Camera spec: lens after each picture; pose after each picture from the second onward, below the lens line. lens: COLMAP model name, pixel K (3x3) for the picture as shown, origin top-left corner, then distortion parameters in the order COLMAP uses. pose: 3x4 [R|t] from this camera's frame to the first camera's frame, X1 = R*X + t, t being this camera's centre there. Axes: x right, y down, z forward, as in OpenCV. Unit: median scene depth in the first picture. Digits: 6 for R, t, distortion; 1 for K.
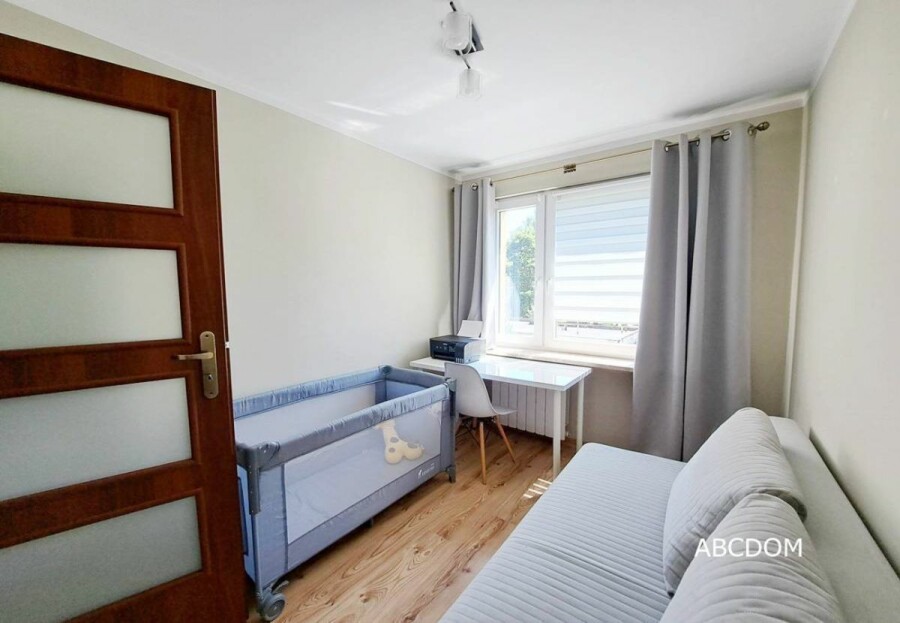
lens RADIAL K [[363.0, 0, 450.0], [0, 363.0, 311.5], [0, 0, 1]] dist [-0.015631, -0.000266]
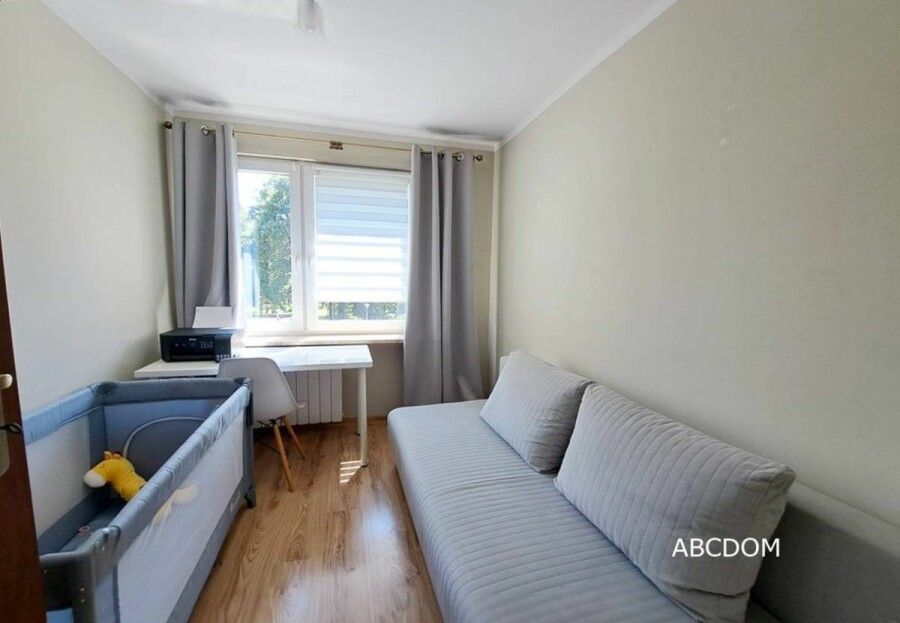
lens RADIAL K [[379.2, 0, 450.0], [0, 379.2, 311.5], [0, 0, 1]] dist [-0.001973, -0.000167]
pose [[0.604512, -0.054382, 0.794737, -0.340971], [0.028250, 0.998503, 0.046837, 0.014364], [-0.796095, -0.005862, 0.605144, 0.140014]]
